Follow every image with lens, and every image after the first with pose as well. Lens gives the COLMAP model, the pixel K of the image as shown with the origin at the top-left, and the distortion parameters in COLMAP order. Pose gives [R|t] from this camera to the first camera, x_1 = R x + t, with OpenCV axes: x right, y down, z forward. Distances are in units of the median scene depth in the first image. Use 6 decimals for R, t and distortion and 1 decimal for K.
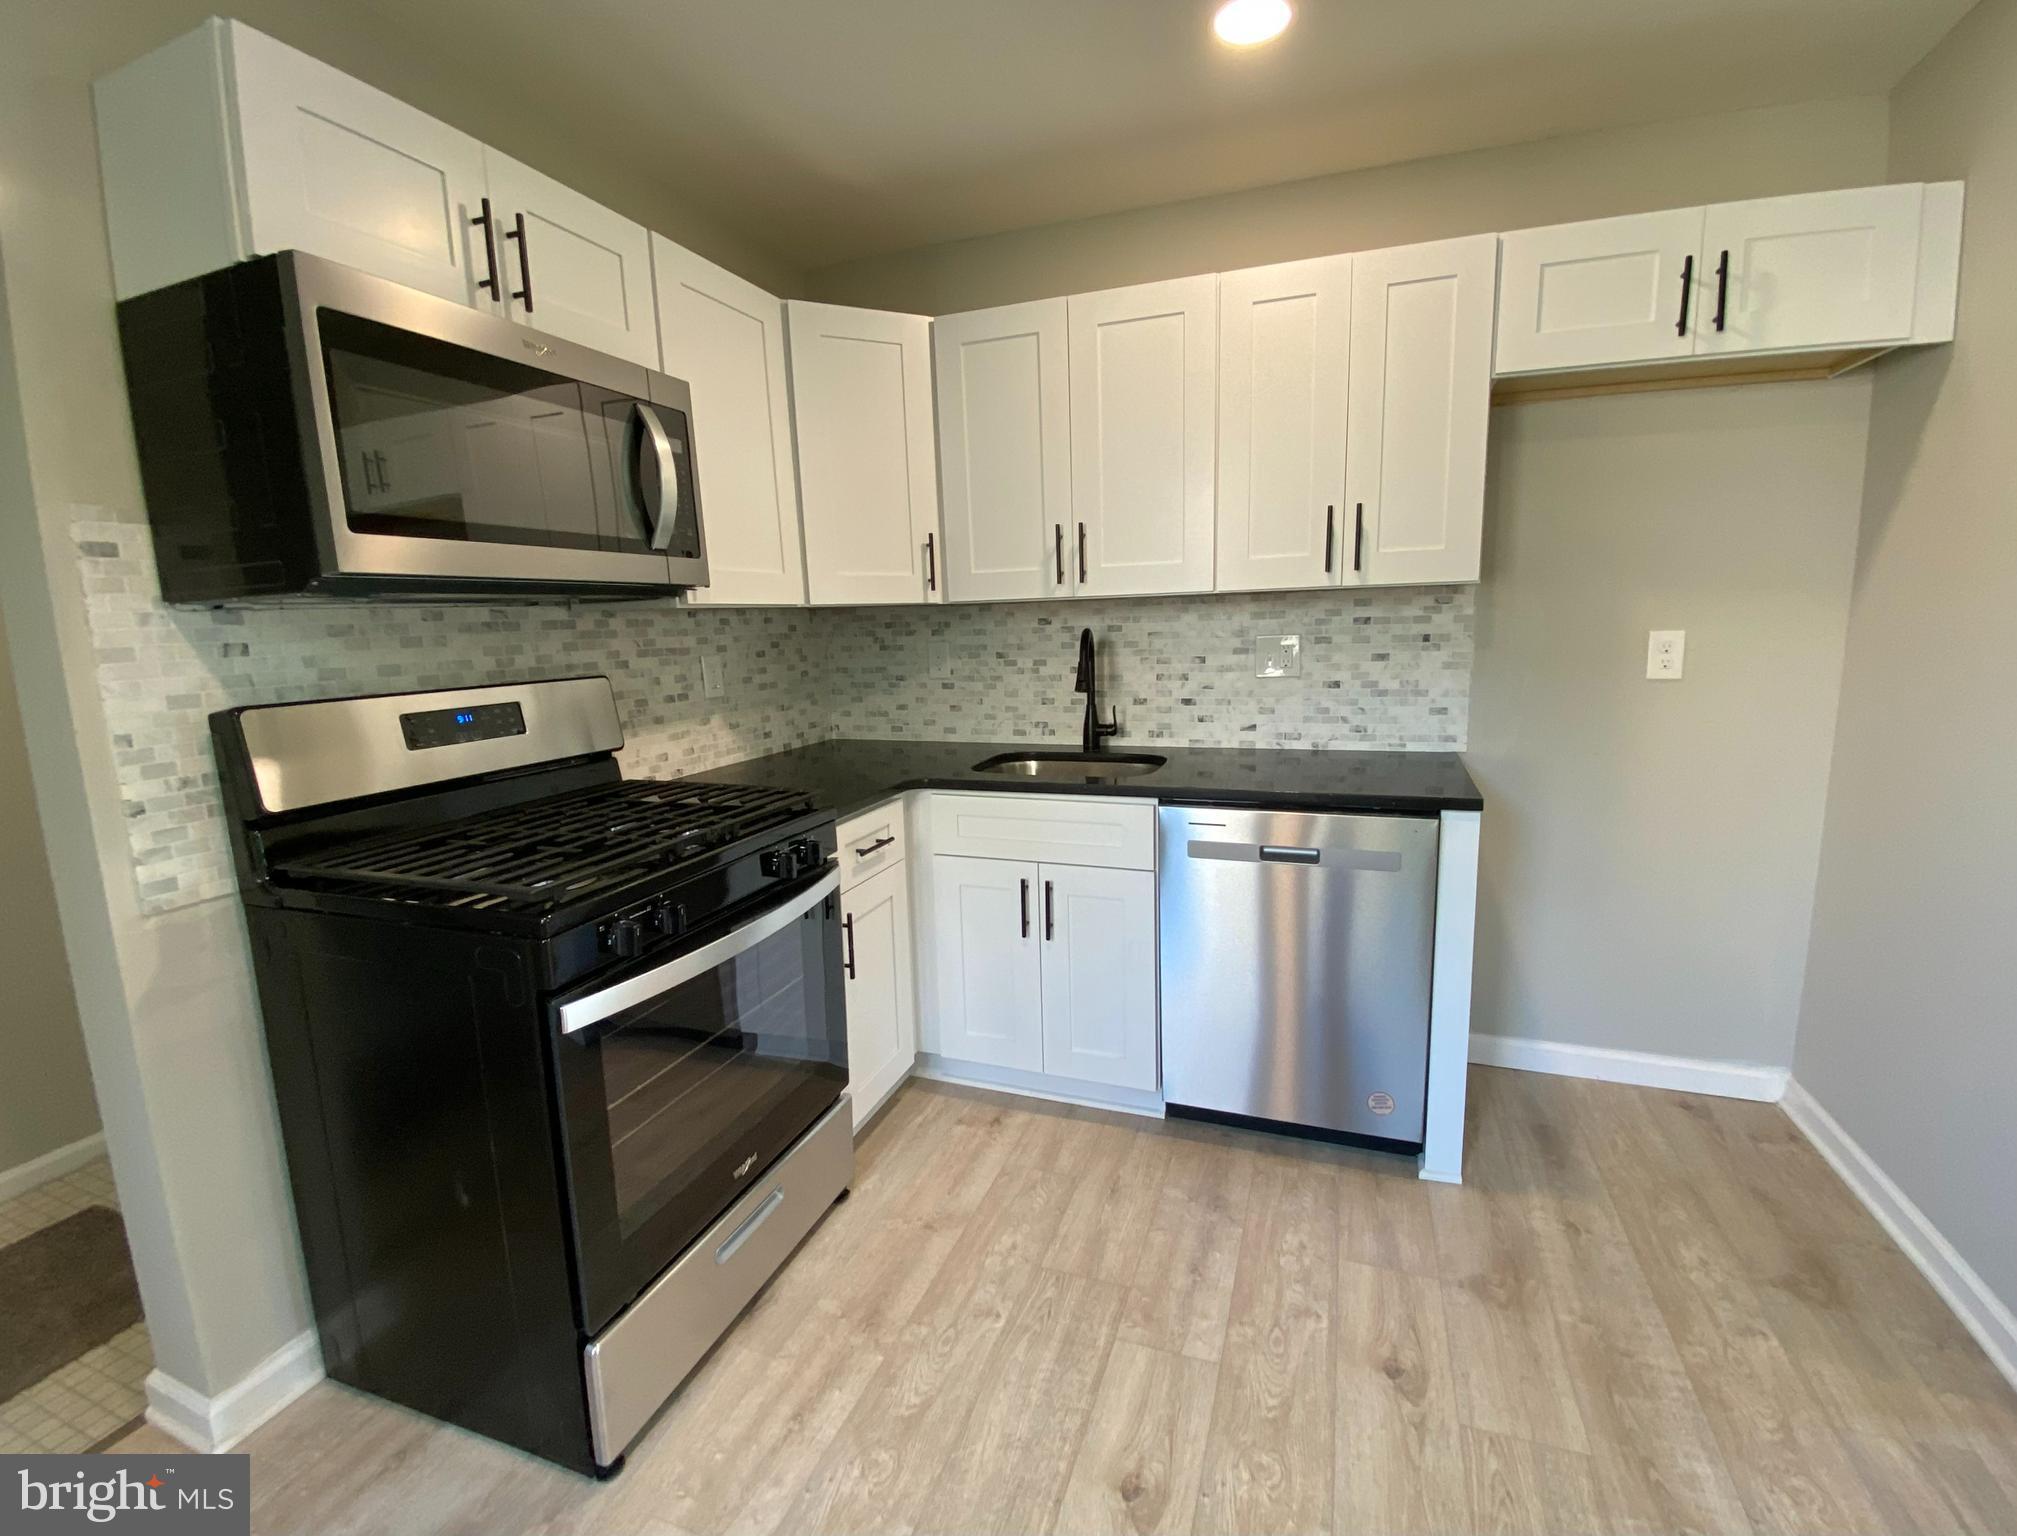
lens RADIAL K [[881.2, 0, 1026.4], [0, 881.2, 756.8], [0, 0, 1]] dist [0.003113, 0.000108]
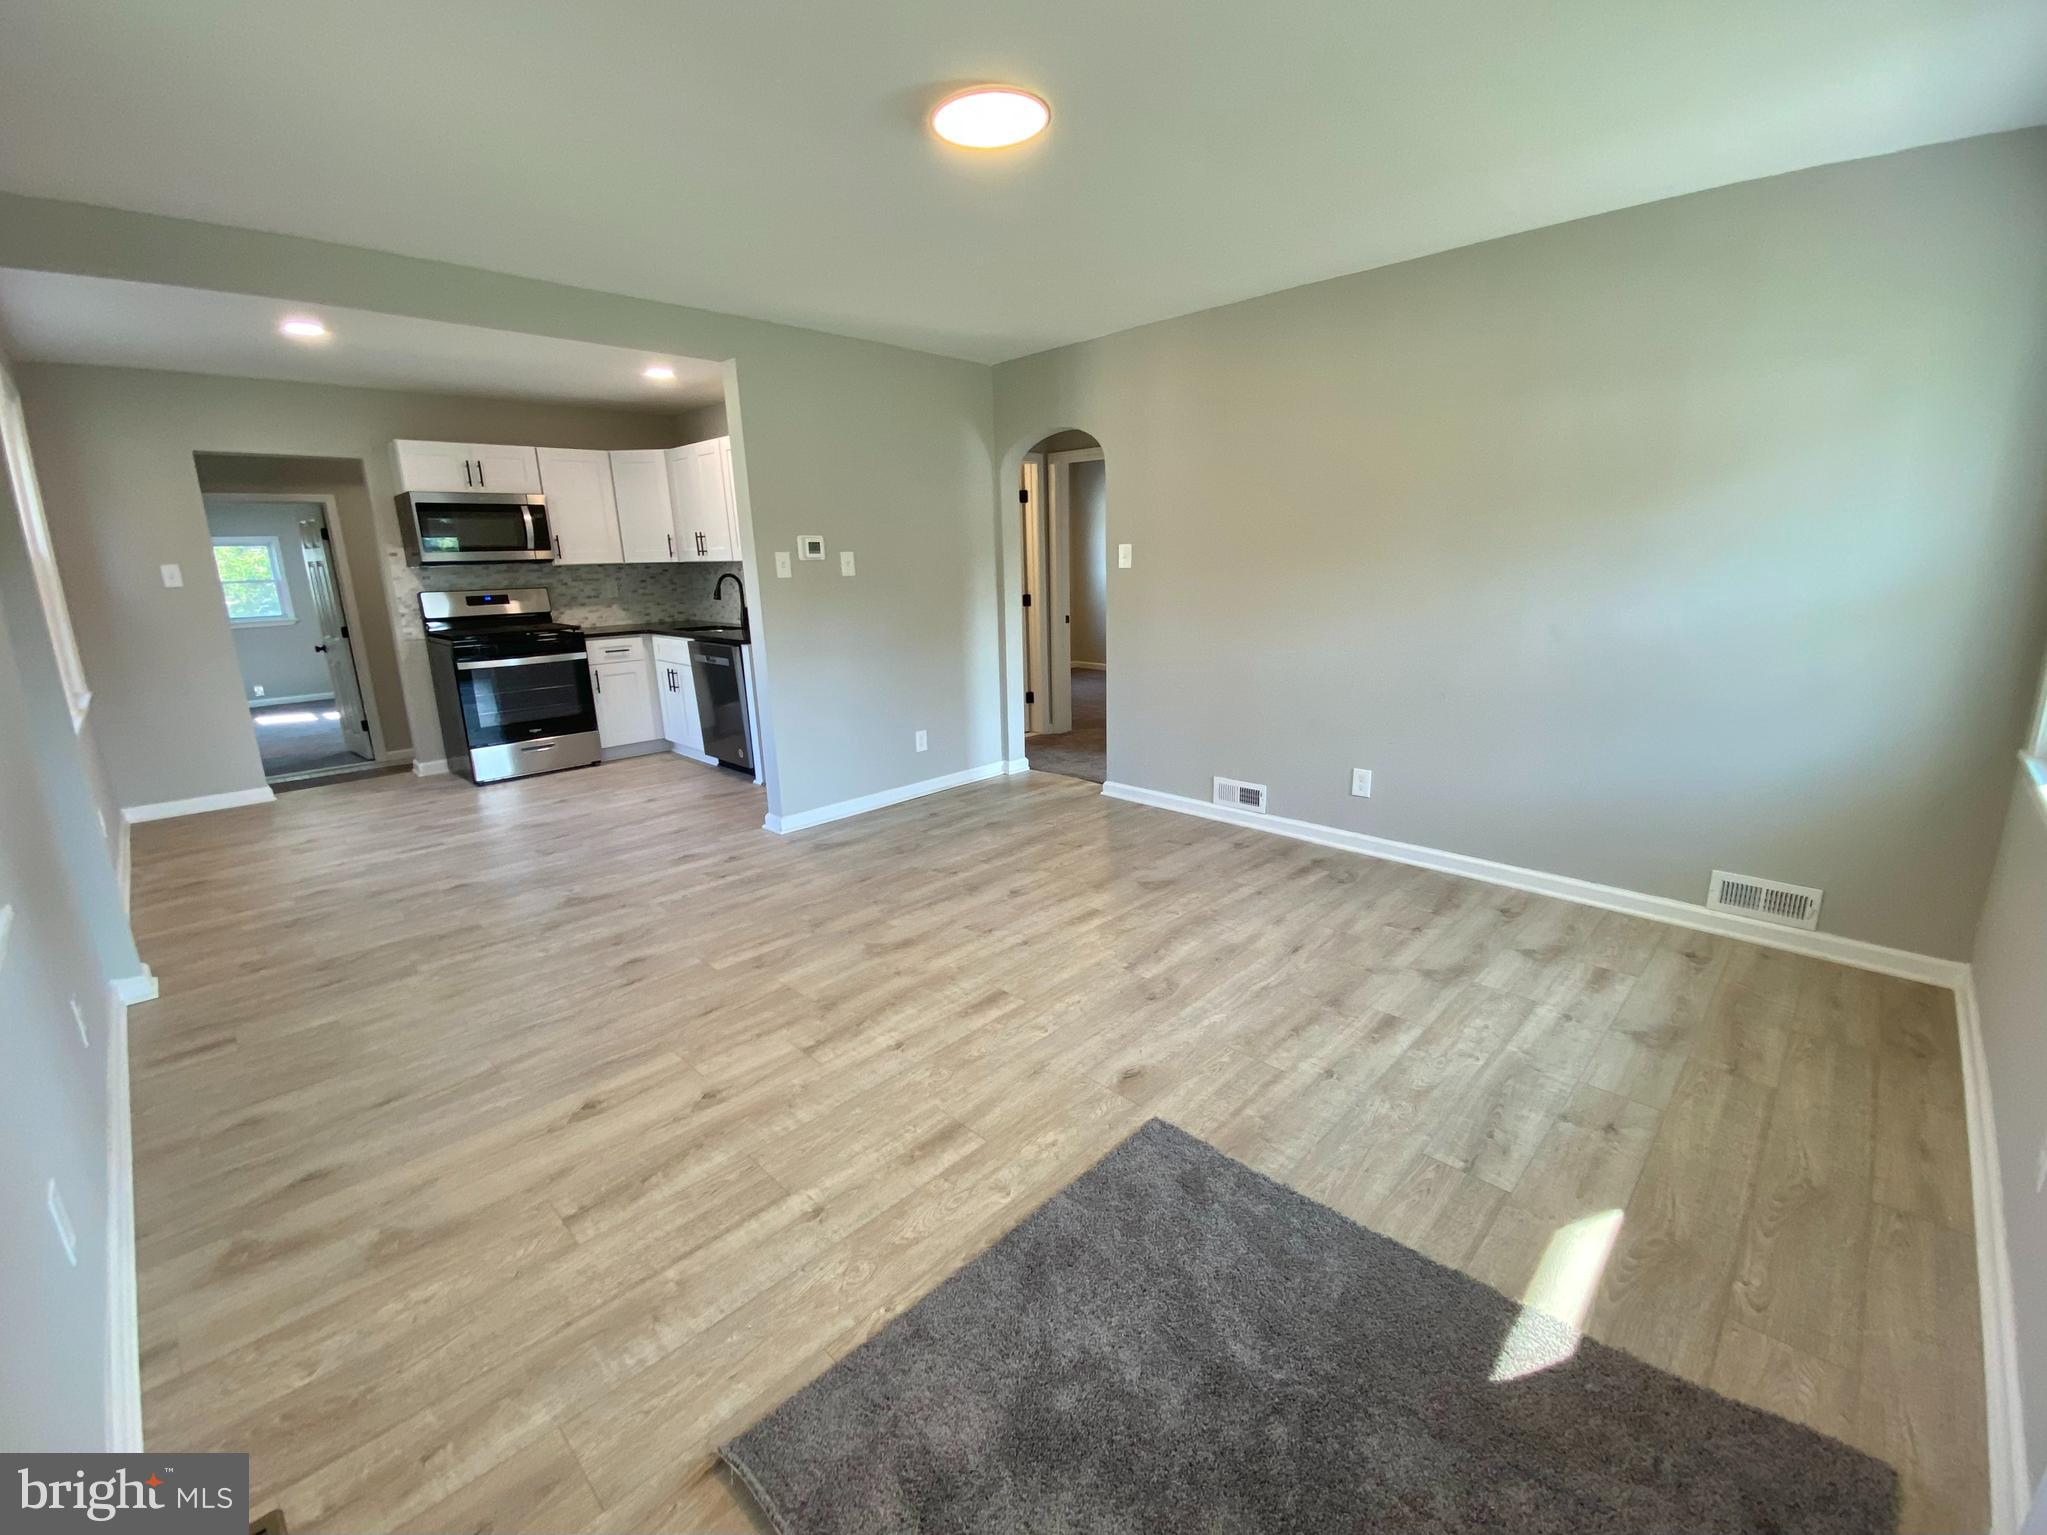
lens RADIAL K [[866.3, 0, 1058.8], [0, 866.3, 757.1], [0, 0, 1]] dist [0.018882, -0.009576]
pose [[0.919187, 0.102086, -0.380360, 2.452968], [-0.068701, 0.992575, 0.100377, 0.068026], [0.387783, -0.066134, 0.919375, -1.159342]]
